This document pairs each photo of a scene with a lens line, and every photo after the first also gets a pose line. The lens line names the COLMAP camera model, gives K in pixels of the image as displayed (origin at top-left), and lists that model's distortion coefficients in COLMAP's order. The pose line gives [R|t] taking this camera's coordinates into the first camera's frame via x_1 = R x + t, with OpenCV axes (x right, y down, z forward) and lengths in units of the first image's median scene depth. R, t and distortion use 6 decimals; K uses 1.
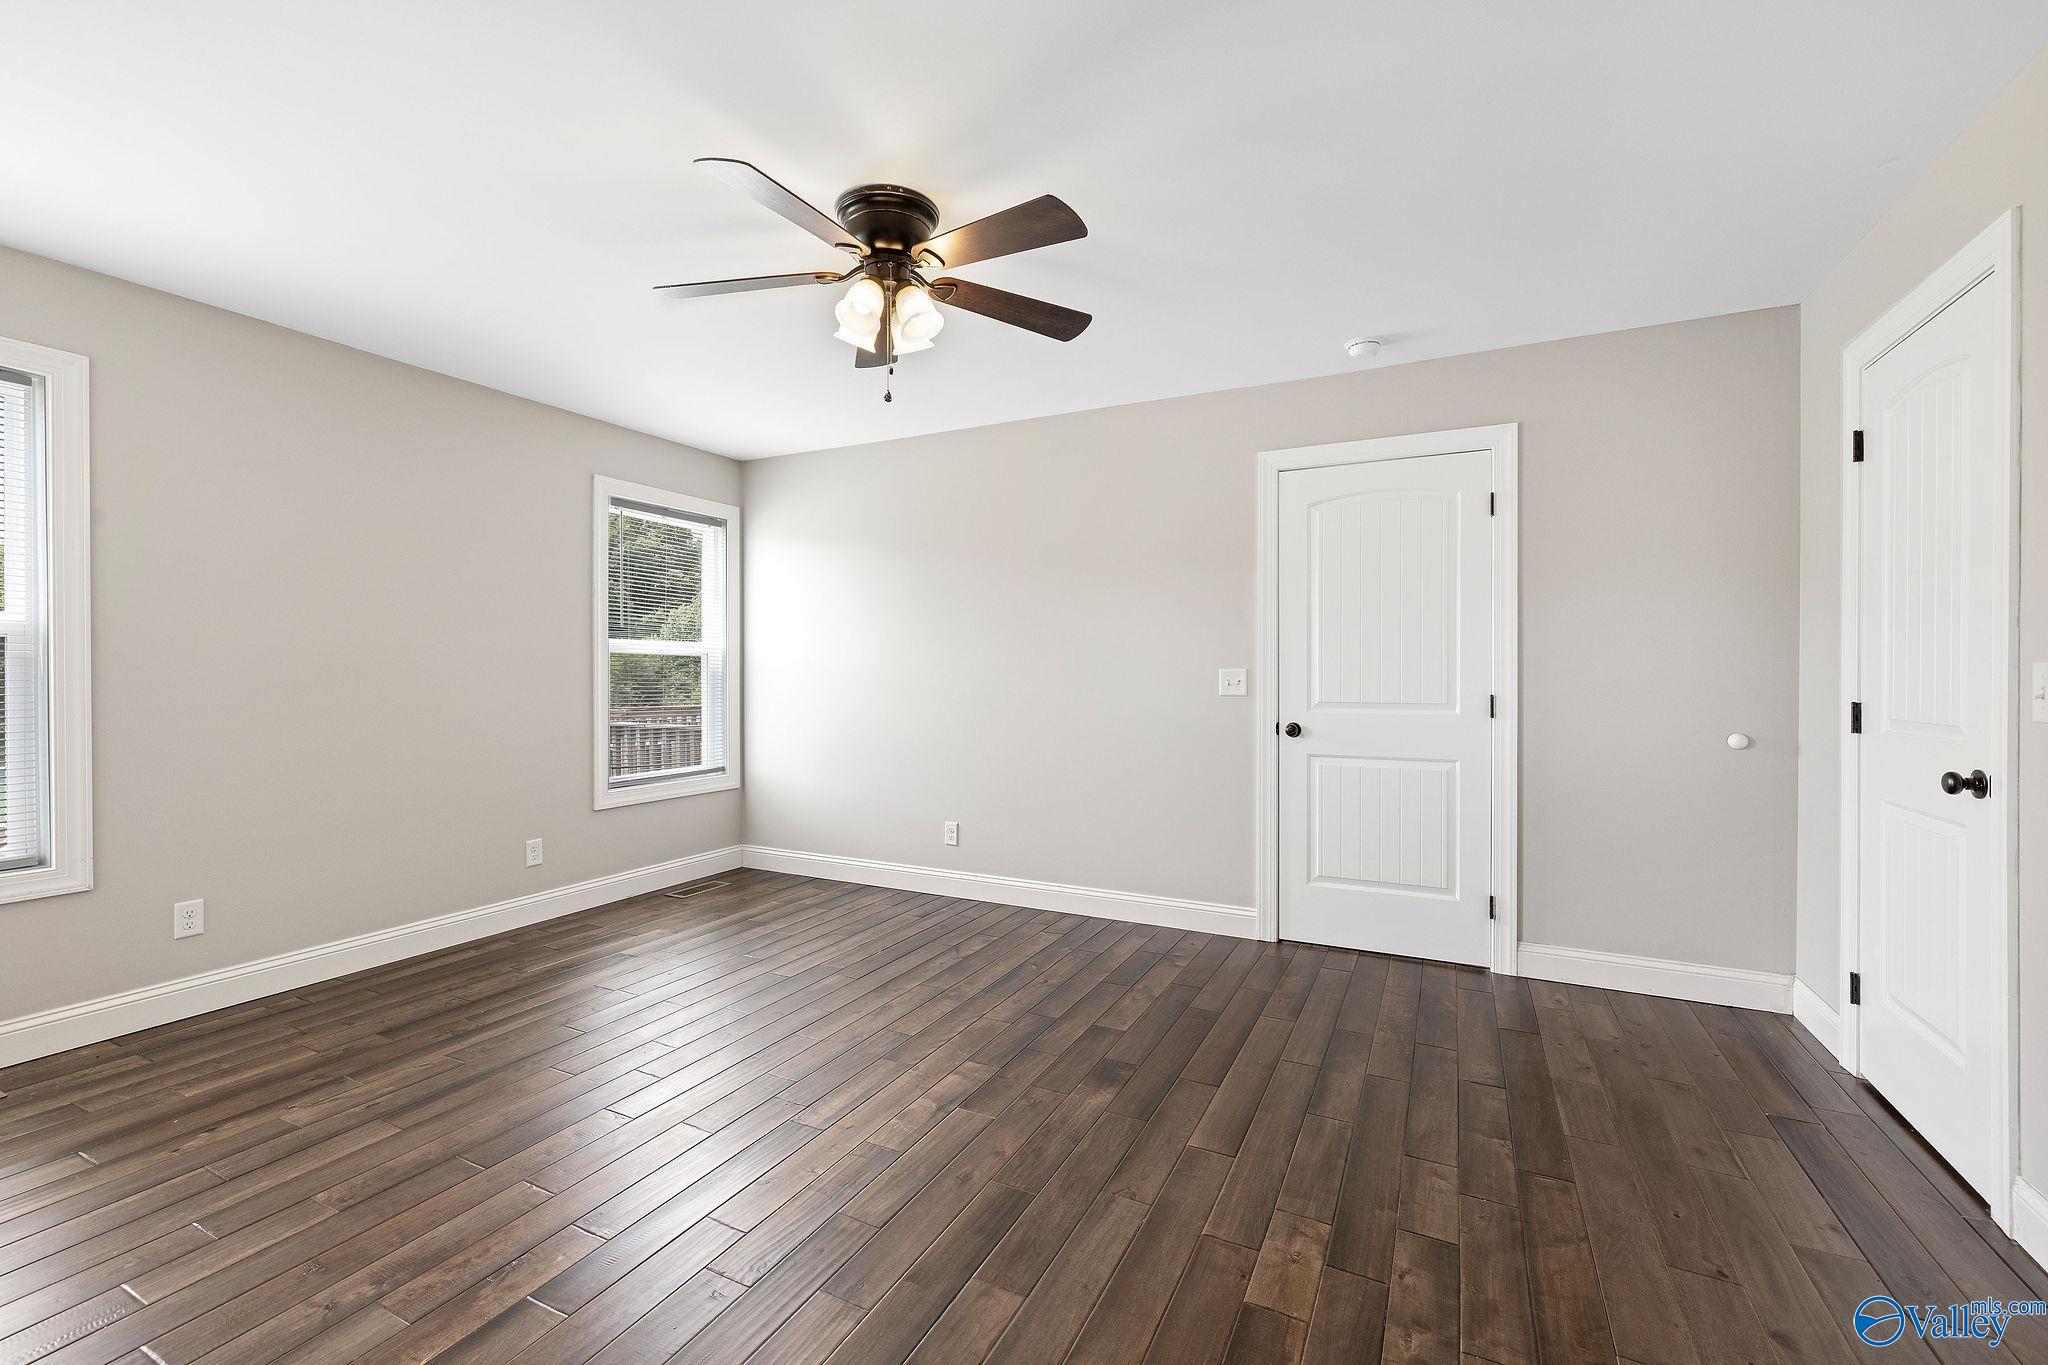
lens RADIAL K [[858.3, 0, 1021.5], [0, 858.3, 680.1], [0, 0, 1]] dist [-0.000475, 0.000027]
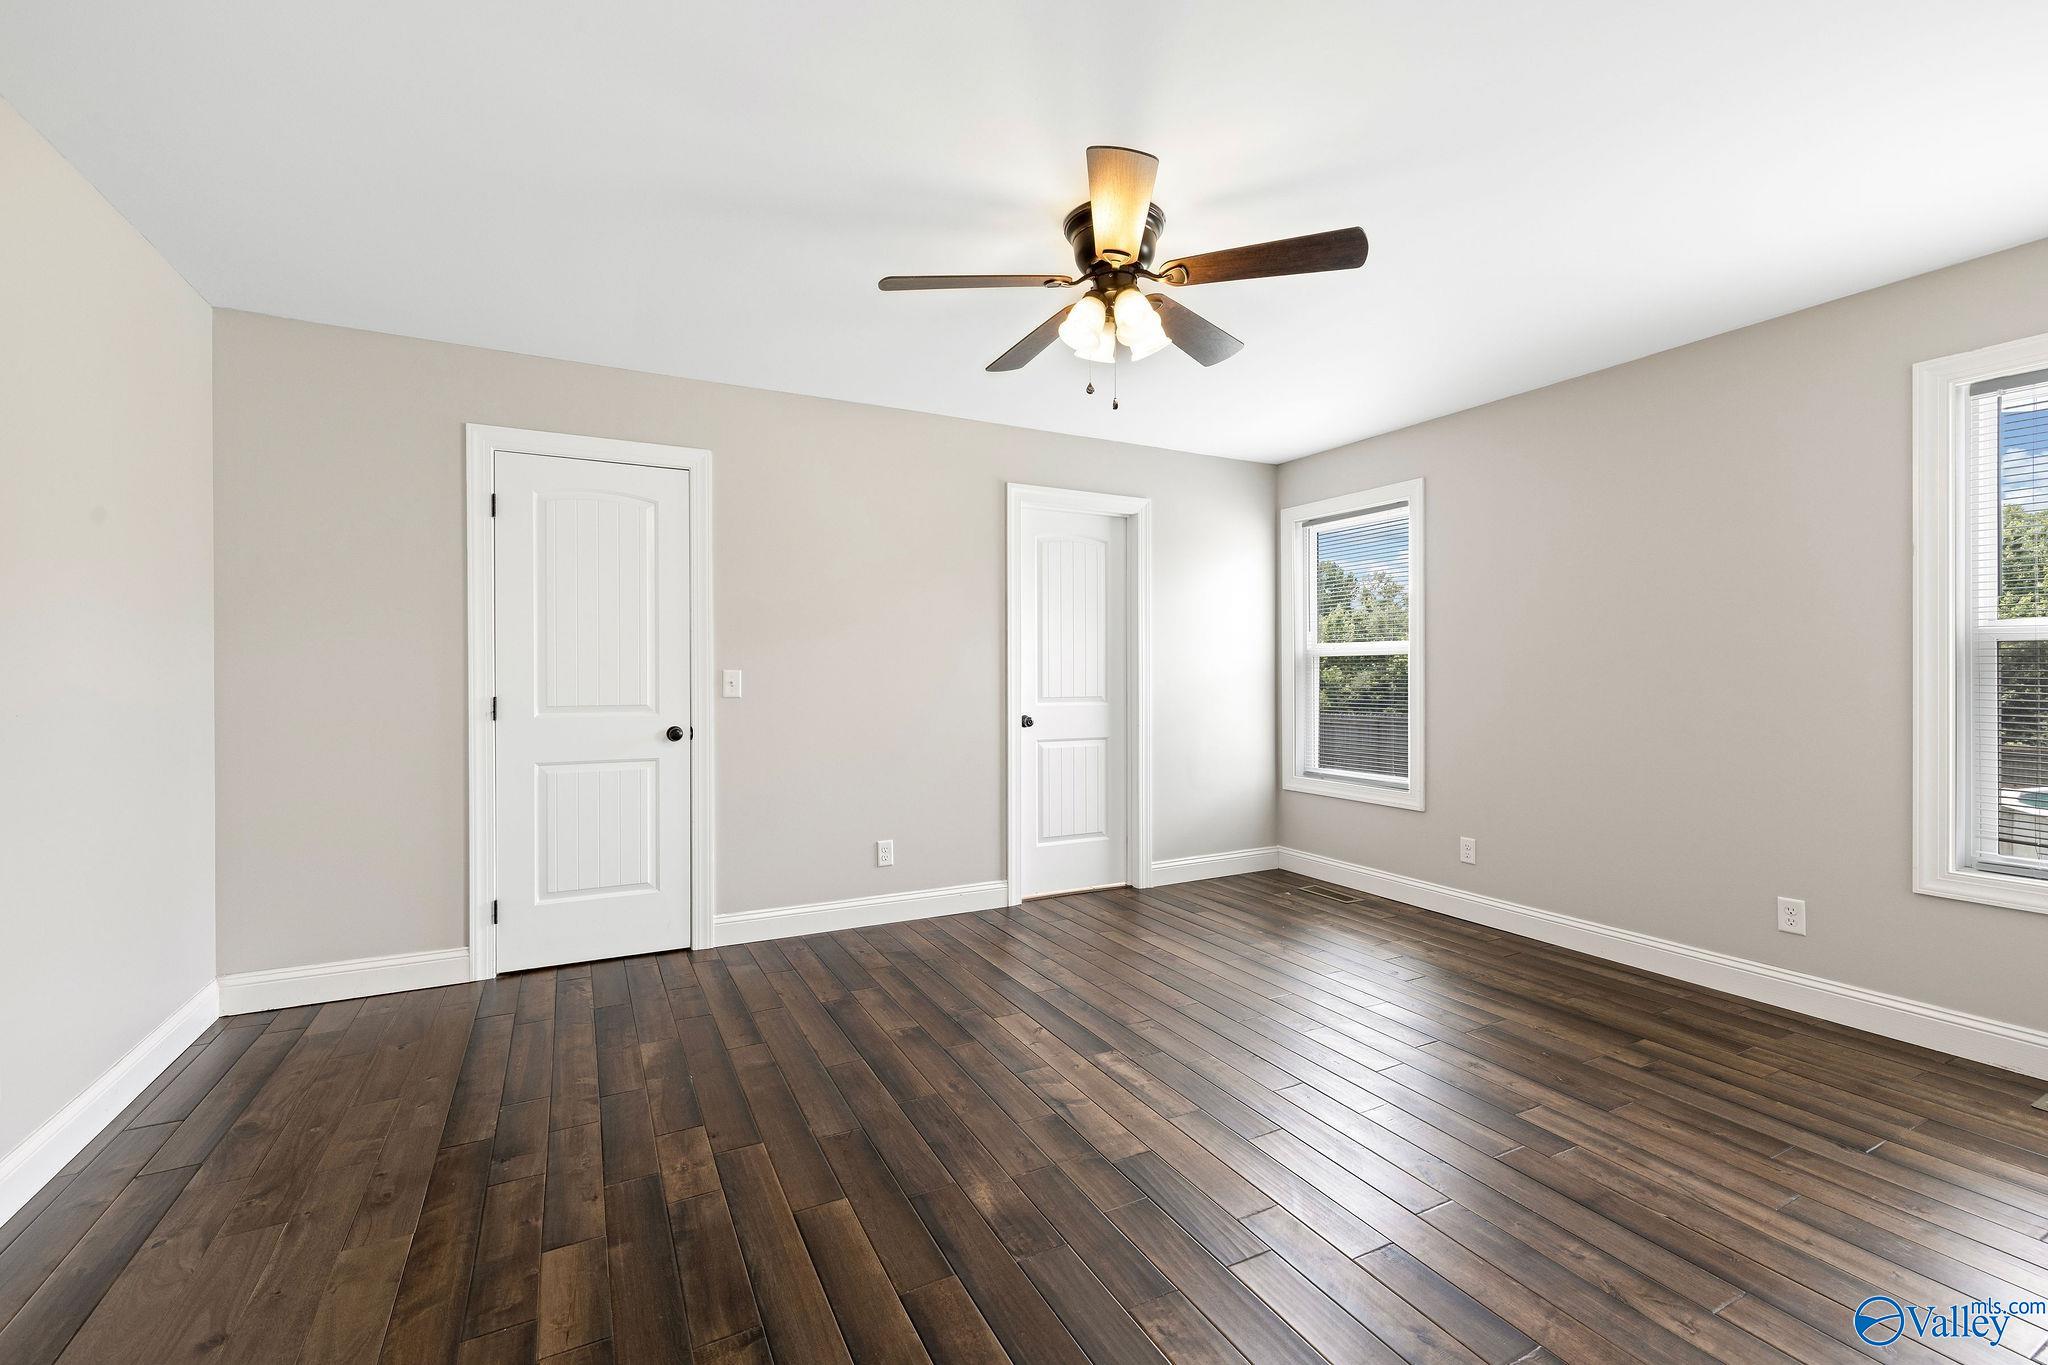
lens RADIAL K [[874.2, 0, 1022.5], [0, 874.2, 670.0], [0, 0, 1]] dist [-0.000574, 0.000039]
pose [[-0.590082, -0.003741, -0.807335, 1.281061], [-0.007709, 0.999970, 0.001002, -0.026057], [0.807307, 0.006815, -0.590093, 2.612099]]
